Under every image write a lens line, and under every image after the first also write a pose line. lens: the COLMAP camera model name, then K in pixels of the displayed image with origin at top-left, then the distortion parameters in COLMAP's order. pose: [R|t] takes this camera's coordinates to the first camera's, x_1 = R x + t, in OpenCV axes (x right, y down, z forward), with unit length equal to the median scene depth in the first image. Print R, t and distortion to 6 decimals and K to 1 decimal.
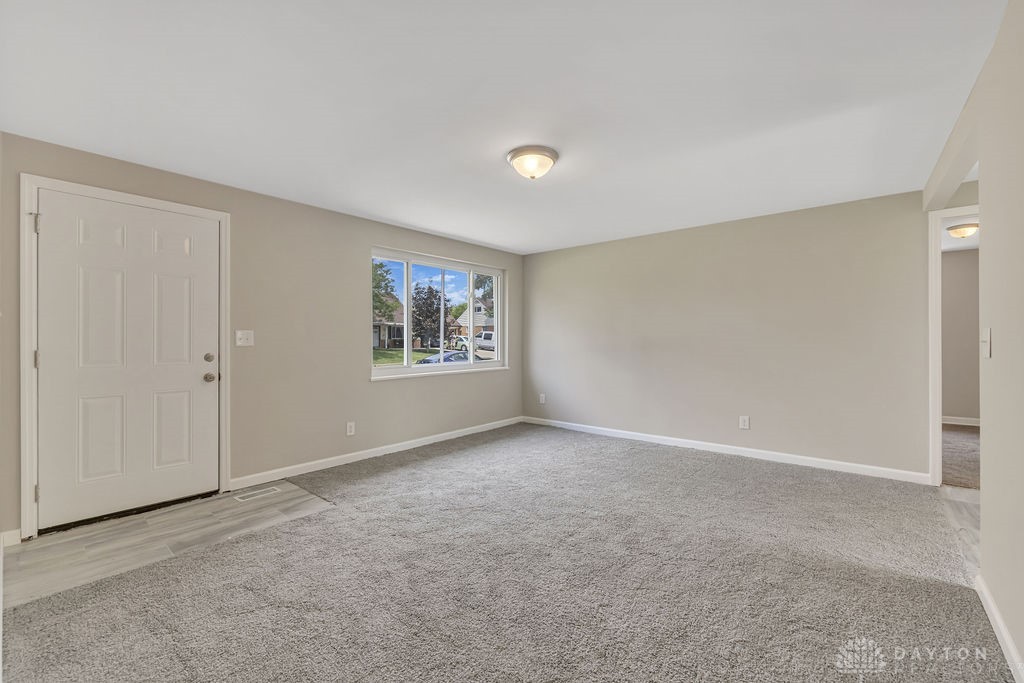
lens RADIAL K [[427.7, 0, 513.3], [0, 427.7, 340.6], [0, 0, 1]] dist [-0.000665, -0.000071]
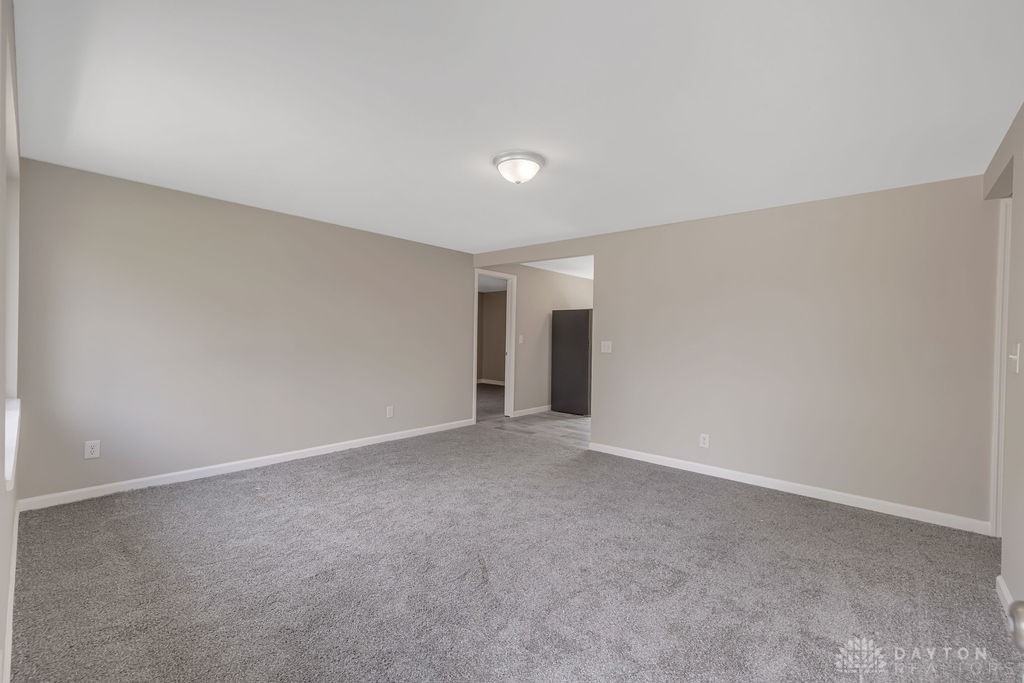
lens RADIAL K [[427.7, 0, 513.3], [0, 427.7, 340.6], [0, 0, 1]] dist [-0.000665, -0.000071]
pose [[0.023742, -0.006107, 0.999699, -0.717398], [-0.018400, 0.999809, 0.006545, -0.018654], [-0.999549, -0.018550, 0.023625, 0.752421]]
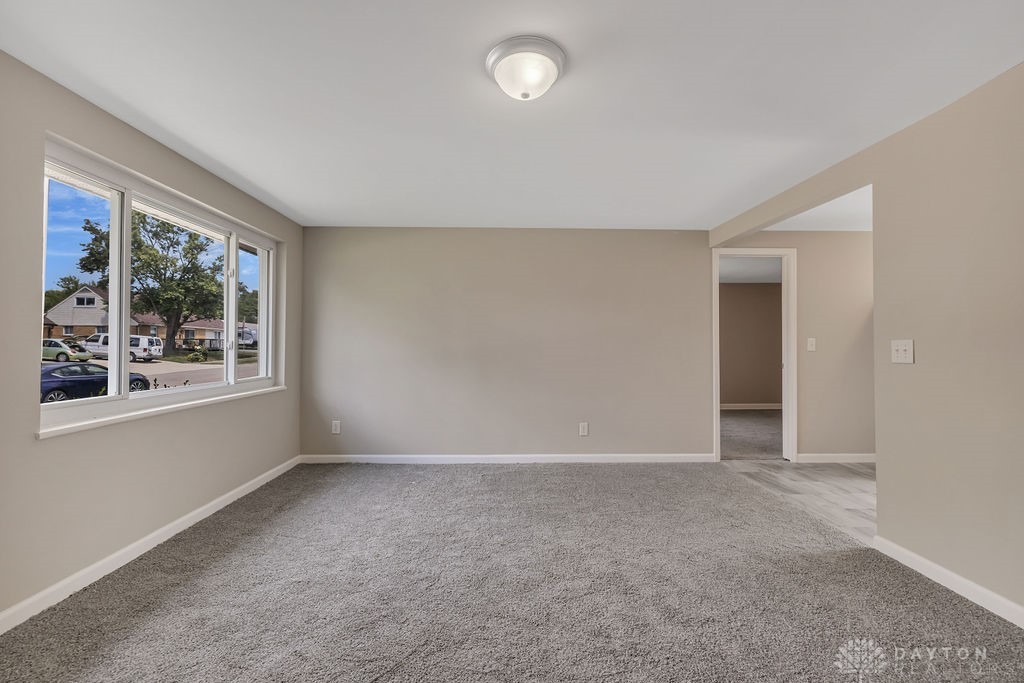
lens RADIAL K [[427.7, 0, 513.3], [0, 427.7, 340.6], [0, 0, 1]] dist [-0.000665, -0.000071]
pose [[0.752535, 0.014614, 0.658390, -0.297914], [-0.004130, 0.999839, -0.017473, 0.000353], [-0.658540, 0.010430, 0.752474, 0.406262]]
